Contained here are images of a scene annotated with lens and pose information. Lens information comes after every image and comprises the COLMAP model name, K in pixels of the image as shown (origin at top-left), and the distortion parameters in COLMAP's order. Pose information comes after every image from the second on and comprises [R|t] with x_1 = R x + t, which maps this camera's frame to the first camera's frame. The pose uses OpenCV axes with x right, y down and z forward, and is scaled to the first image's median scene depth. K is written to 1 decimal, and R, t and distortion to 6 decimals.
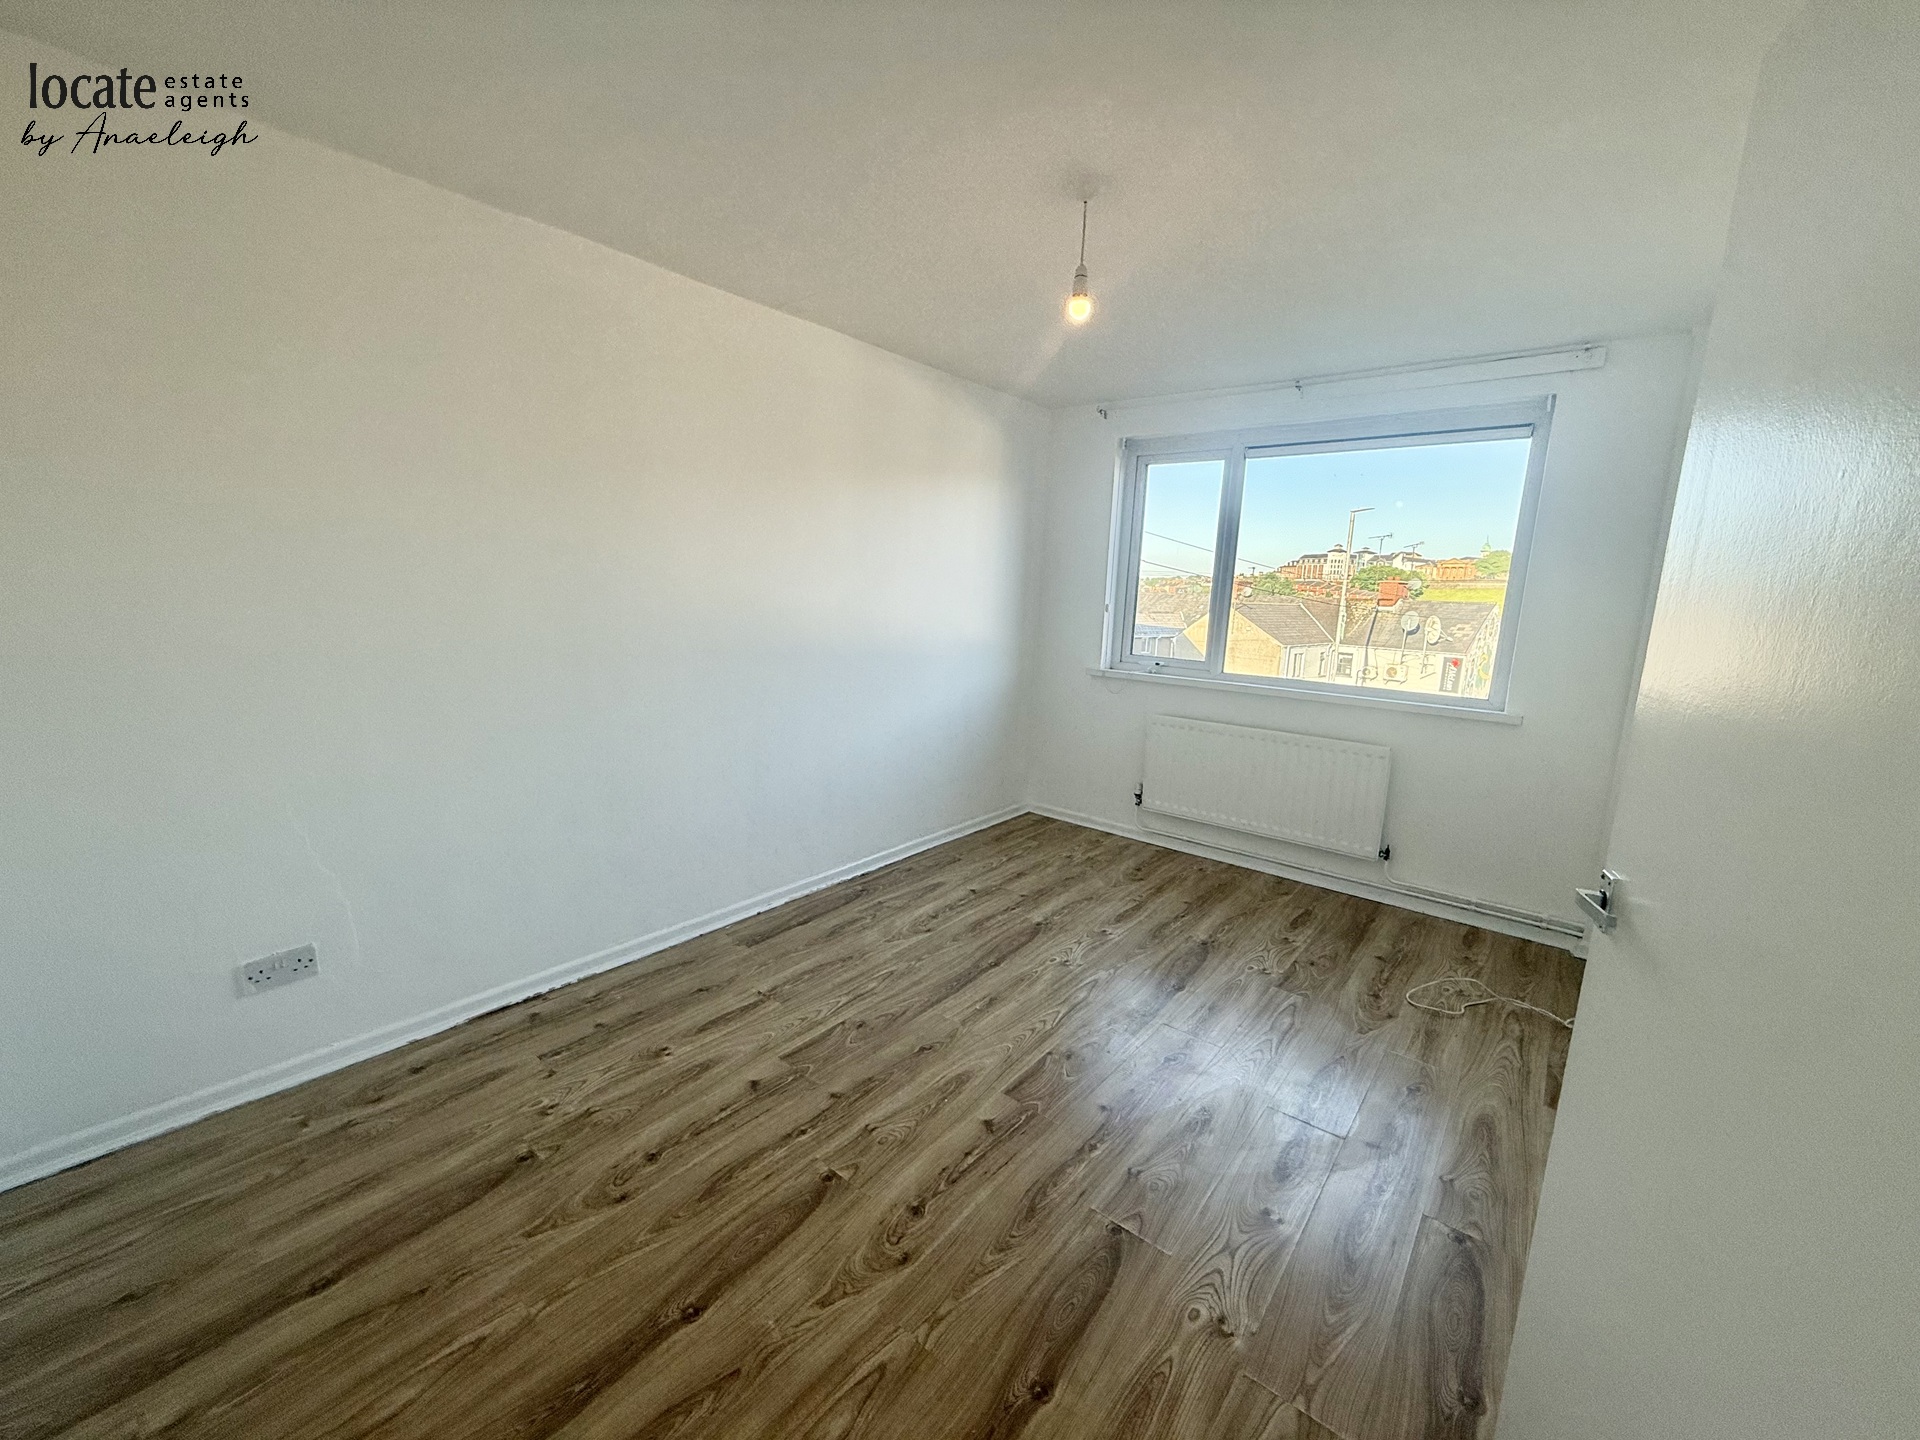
lens RADIAL K [[761.0, 0, 952.1], [0, 761.0, 722.2], [0, 0, 1]] dist [-0.000494, 0.000053]
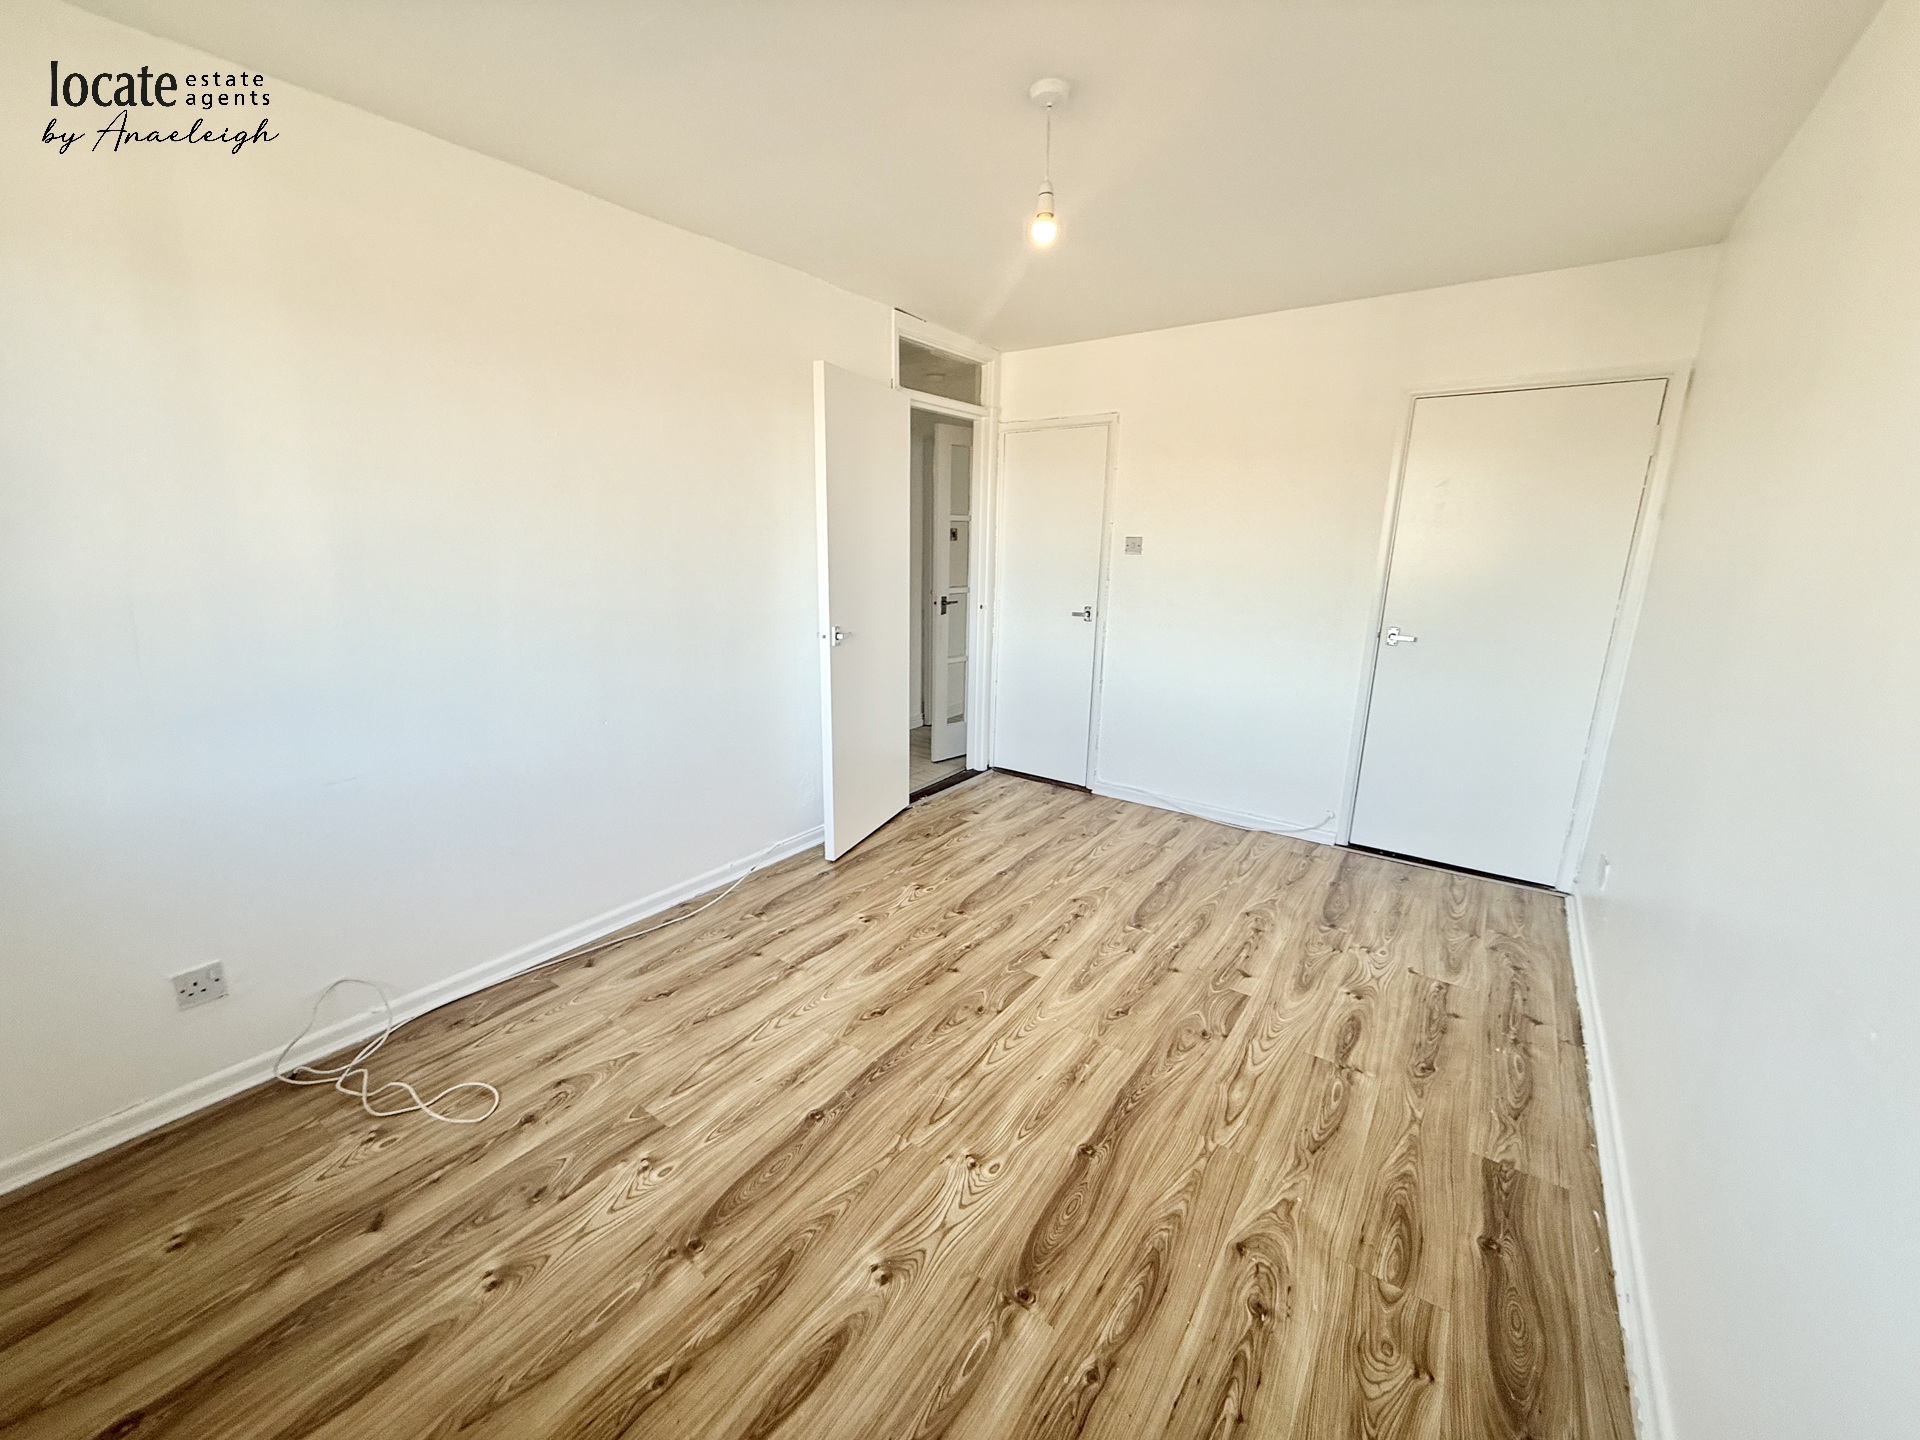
lens RADIAL K [[761.0, 0, 952.1], [0, 761.0, 722.2], [0, 0, 1]] dist [-0.000494, 0.000053]
pose [[-0.996505, -0.031914, -0.077195, 0.286330], [-0.060670, 0.911745, 0.406252, -0.322722], [0.057417, 0.409516, -0.910494, 1.788662]]
